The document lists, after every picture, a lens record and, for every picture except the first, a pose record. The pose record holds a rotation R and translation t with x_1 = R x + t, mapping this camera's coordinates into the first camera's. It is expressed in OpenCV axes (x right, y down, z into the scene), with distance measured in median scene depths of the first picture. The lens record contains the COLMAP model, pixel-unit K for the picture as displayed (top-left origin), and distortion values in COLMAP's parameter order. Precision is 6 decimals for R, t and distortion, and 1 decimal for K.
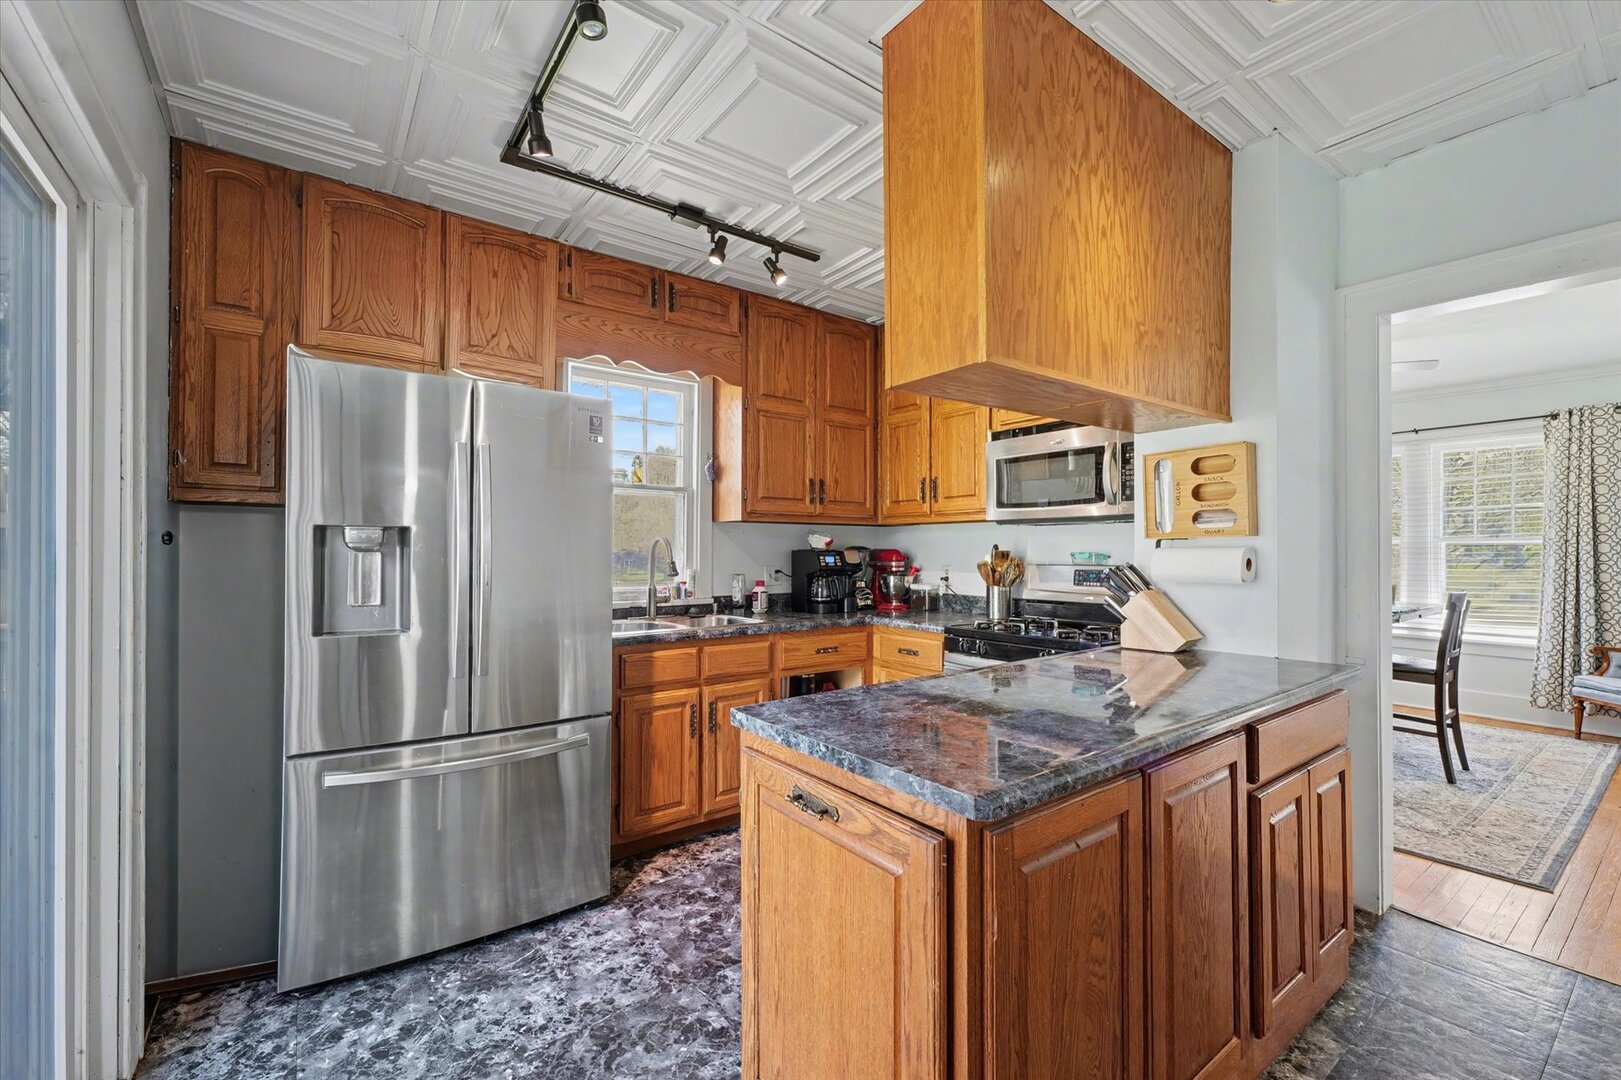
lens RADIAL K [[674.9, 0, 809.9], [0, 674.9, 546.3], [0, 0, 1]] dist [0.000694, 0.000065]
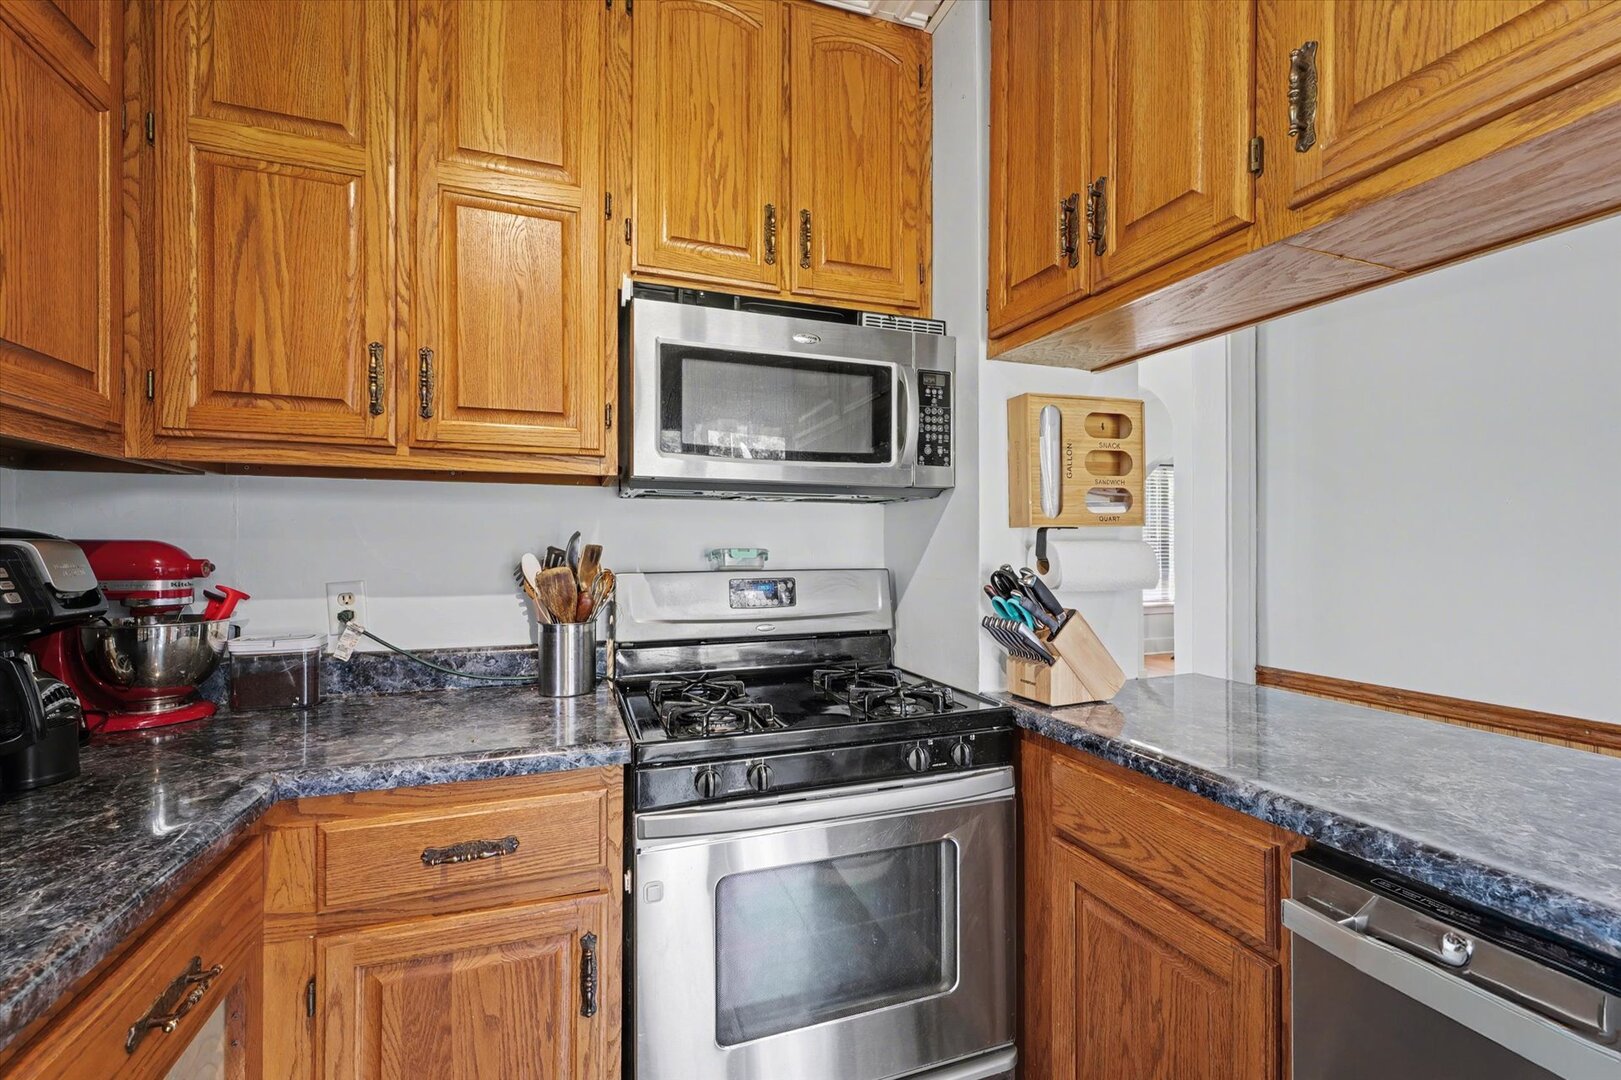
lens RADIAL K [[674.9, 0, 809.9], [0, 674.9, 546.3], [0, 0, 1]] dist [0.000694, 0.000065]
pose [[0.282217, -0.000011, 0.959351, -0.131020], [-0.006792, 0.999975, 0.002009, 0.005706], [-0.959327, -0.007083, 0.282210, 0.787314]]
